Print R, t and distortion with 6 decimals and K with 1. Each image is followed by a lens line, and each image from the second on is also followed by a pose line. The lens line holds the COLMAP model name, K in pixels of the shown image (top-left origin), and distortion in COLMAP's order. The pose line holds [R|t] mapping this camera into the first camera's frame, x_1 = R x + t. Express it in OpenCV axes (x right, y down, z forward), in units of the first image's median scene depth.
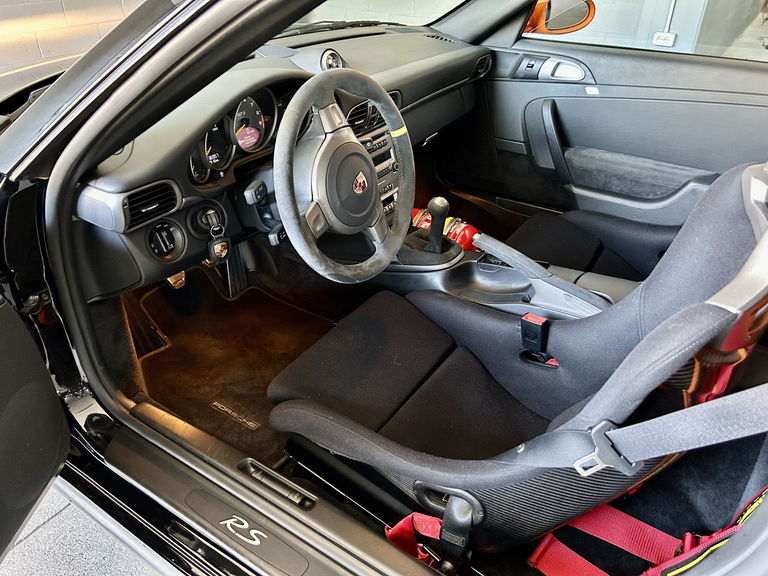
lens RADIAL K [[576.6, 0, 379.2], [0, 576.6, 285.3], [0, 0, 1]] dist [0.081201, -0.028517]
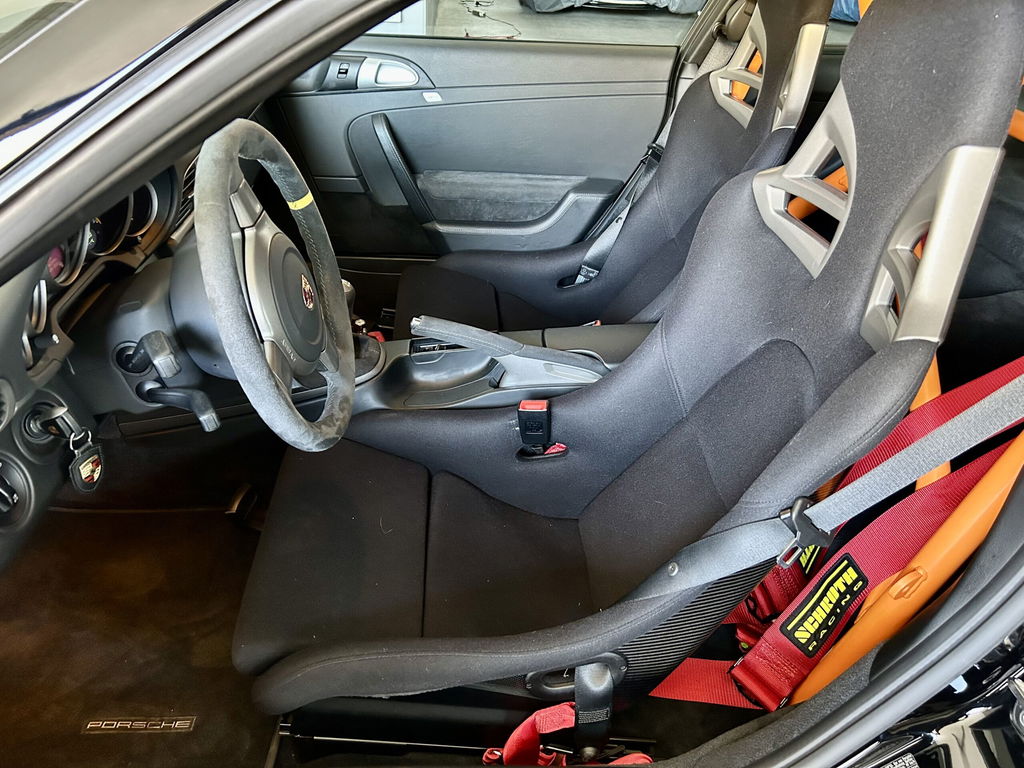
lens RADIAL K [[768.8, 0, 511.0], [0, 768.8, 390.4], [0, 0, 1]] dist [0.081201, -0.028517]
pose [[0.814067, -0.309416, 0.491484, -0.171450], [0.284811, 0.950205, 0.126461, -0.067083], [-0.506140, 0.037032, 0.861656, 0.086789]]
